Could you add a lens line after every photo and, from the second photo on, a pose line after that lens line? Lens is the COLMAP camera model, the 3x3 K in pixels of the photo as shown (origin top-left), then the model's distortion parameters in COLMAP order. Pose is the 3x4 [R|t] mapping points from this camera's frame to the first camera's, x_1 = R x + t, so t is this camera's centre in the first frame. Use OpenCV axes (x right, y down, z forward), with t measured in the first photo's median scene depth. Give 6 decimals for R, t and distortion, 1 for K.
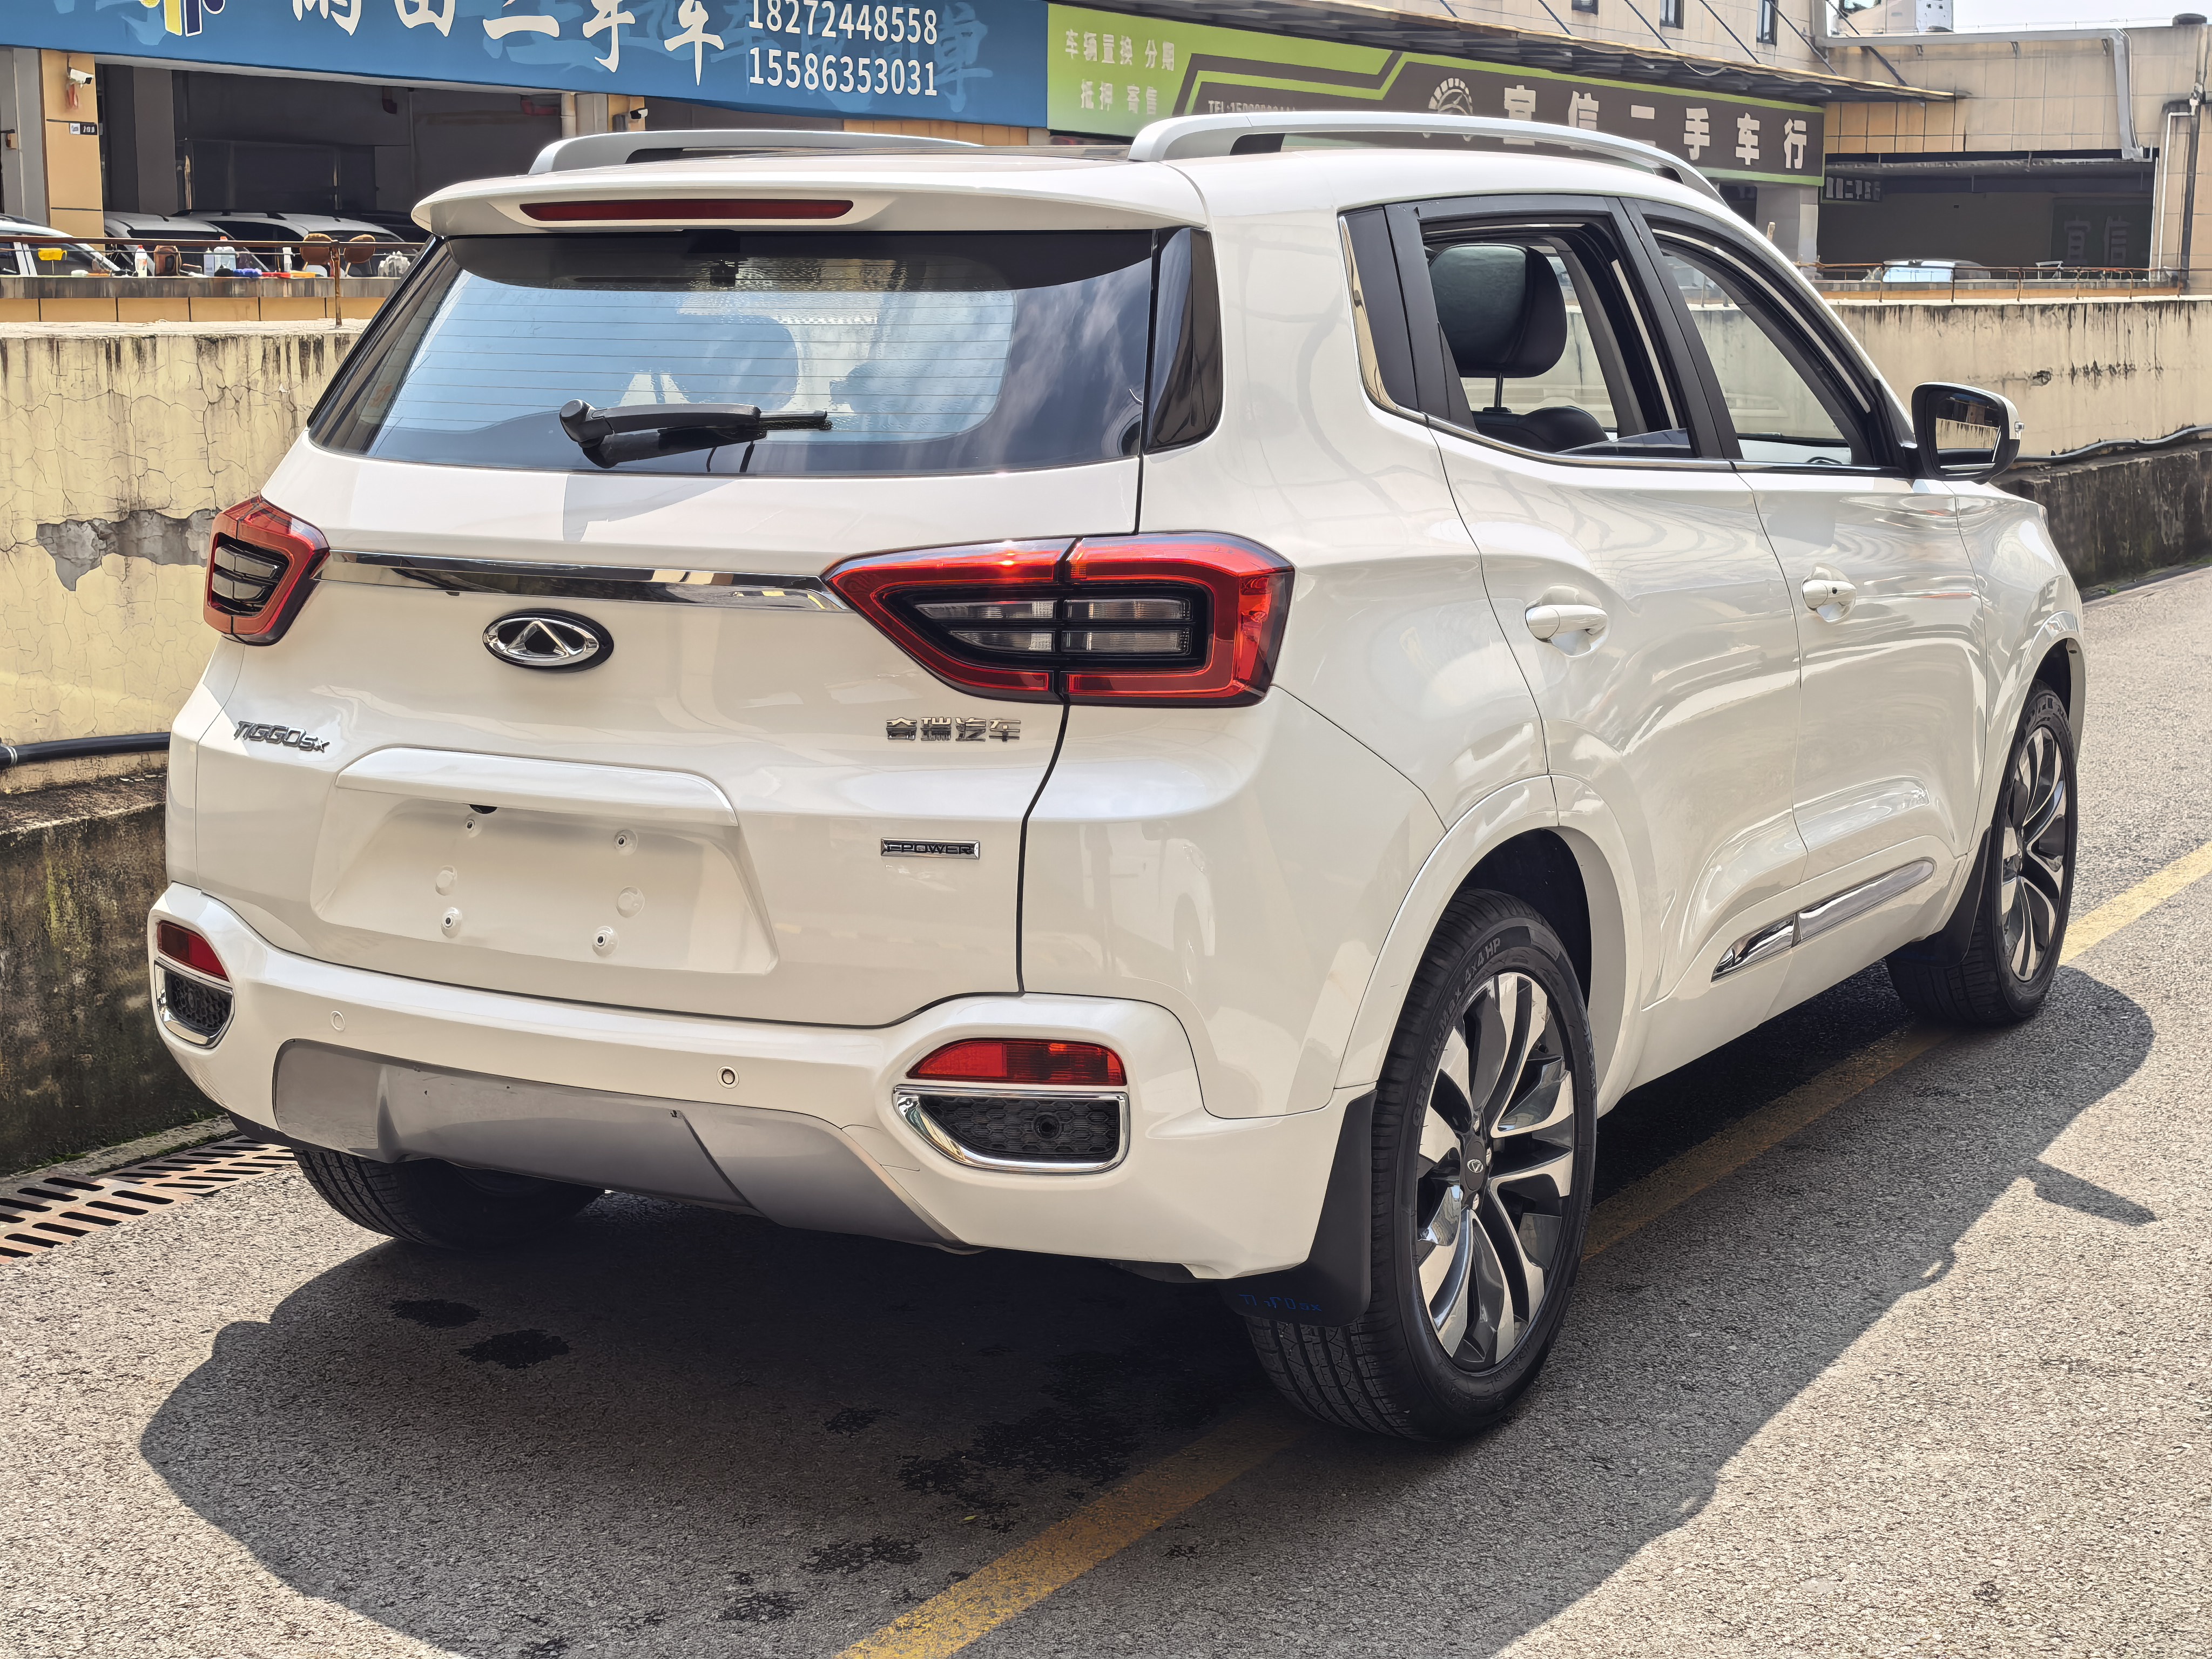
lens RADIAL K [[3217.9, 0, 1174.0], [0, 3217.9, 652.0], [0, 0, 1]] dist [0.153398, -0.620103]
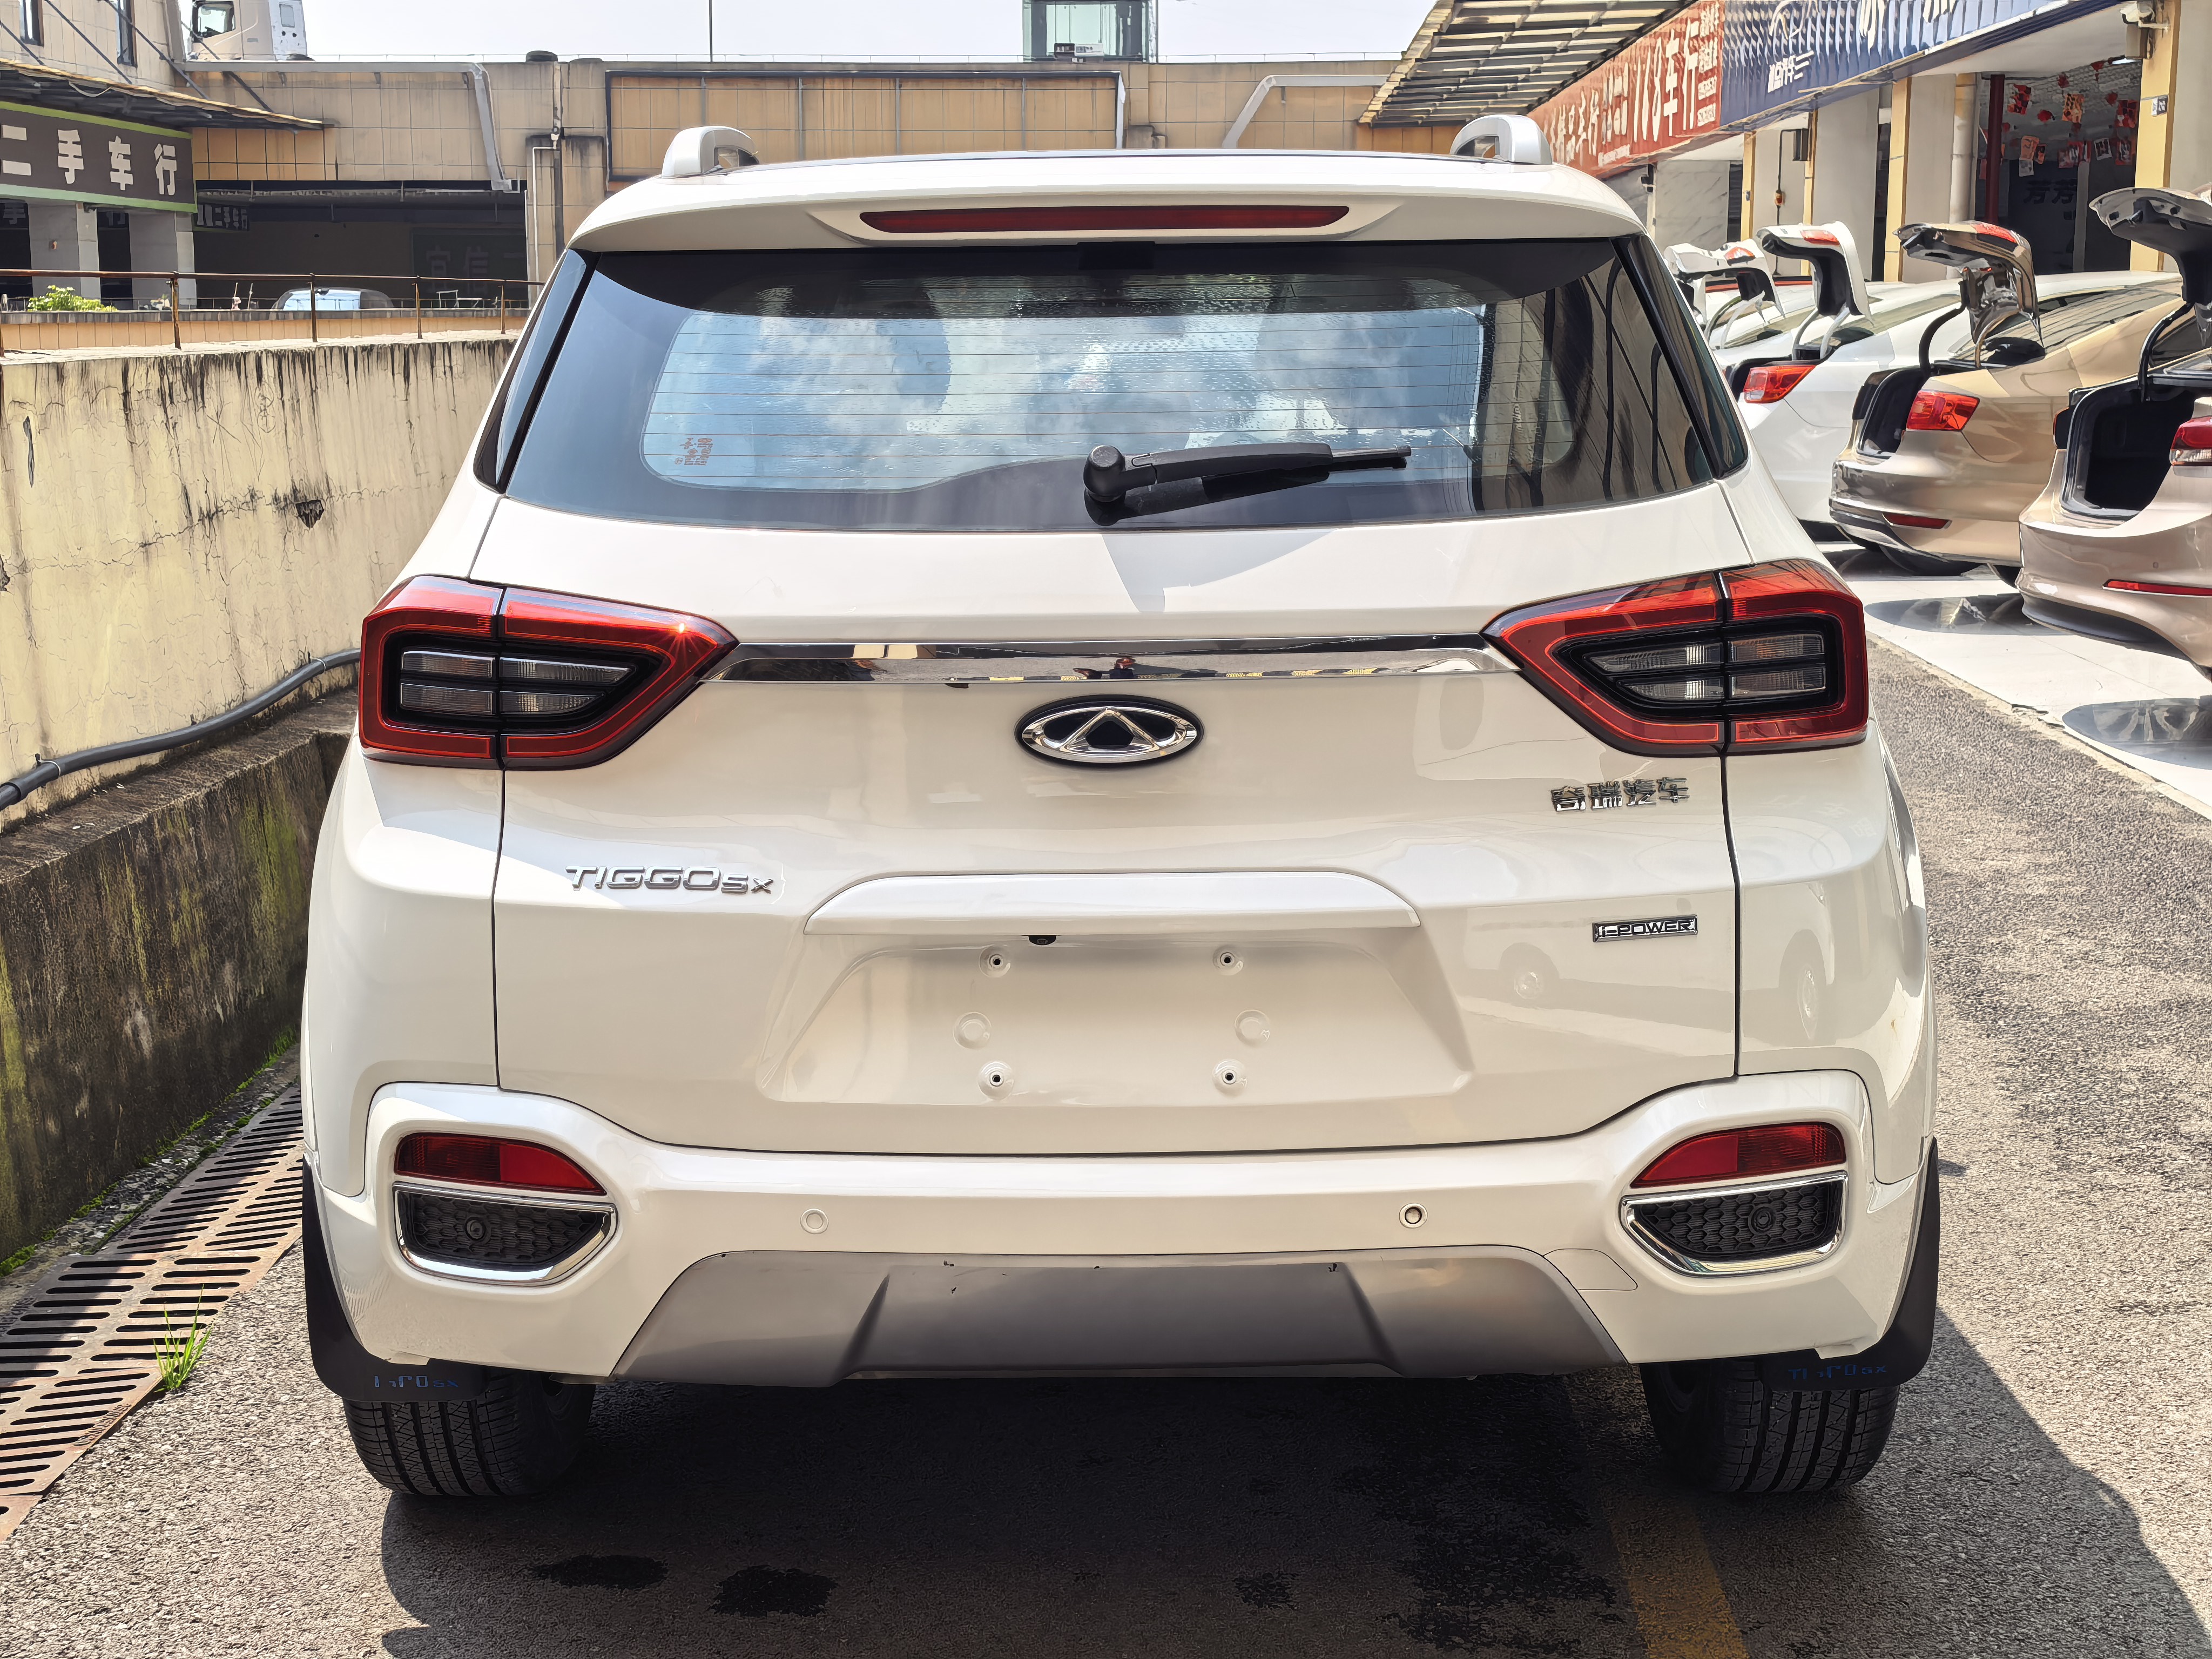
lens RADIAL K [[3155.6, 0, 1098.2], [0, 3155.6, 719.0], [0, 0, 1]] dist [0.193270, -0.625200]
pose [[0.871996, -0.072939, 0.484048, -0.517808], [0.066416, 0.997322, 0.030635, -0.028120], [-0.484986, 0.005435, 0.874505, 0.247638]]
